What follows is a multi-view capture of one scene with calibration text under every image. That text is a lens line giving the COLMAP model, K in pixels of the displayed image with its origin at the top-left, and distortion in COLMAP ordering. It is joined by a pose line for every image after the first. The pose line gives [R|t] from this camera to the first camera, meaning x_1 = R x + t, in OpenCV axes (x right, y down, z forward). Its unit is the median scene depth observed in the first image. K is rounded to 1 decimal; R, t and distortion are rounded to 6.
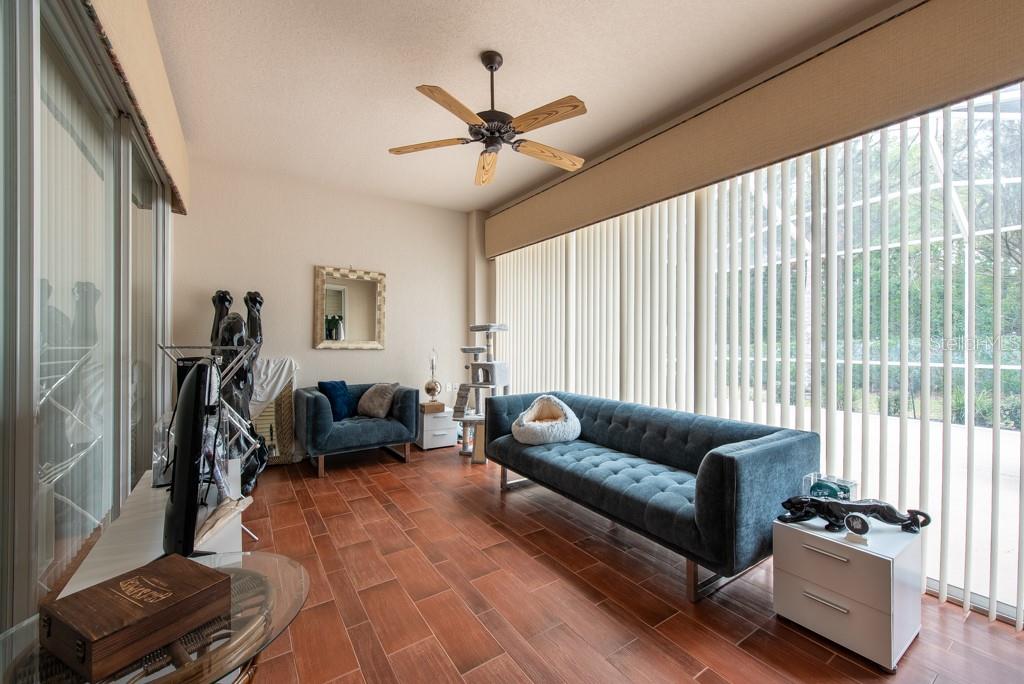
lens RADIAL K [[409.0, 0, 531.0], [0, 409.0, 343.7], [0, 0, 1]] dist [0.014014, -0.002455]
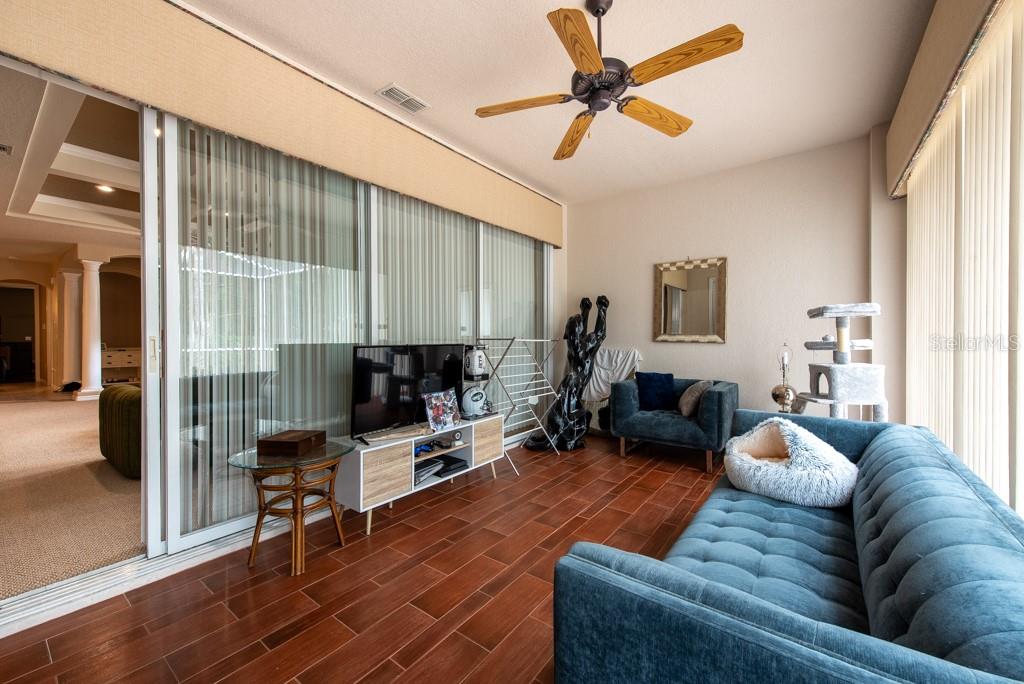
lens RADIAL K [[409.0, 0, 509.9], [0, 409.0, 340.8], [0, 0, 1]] dist [0.014014, -0.002455]
pose [[0.295421, 0.004145, -0.955358, 0.414253], [0.005033, 0.999970, 0.005895, 0.001636], [0.955354, -0.006550, 0.295392, 0.346148]]
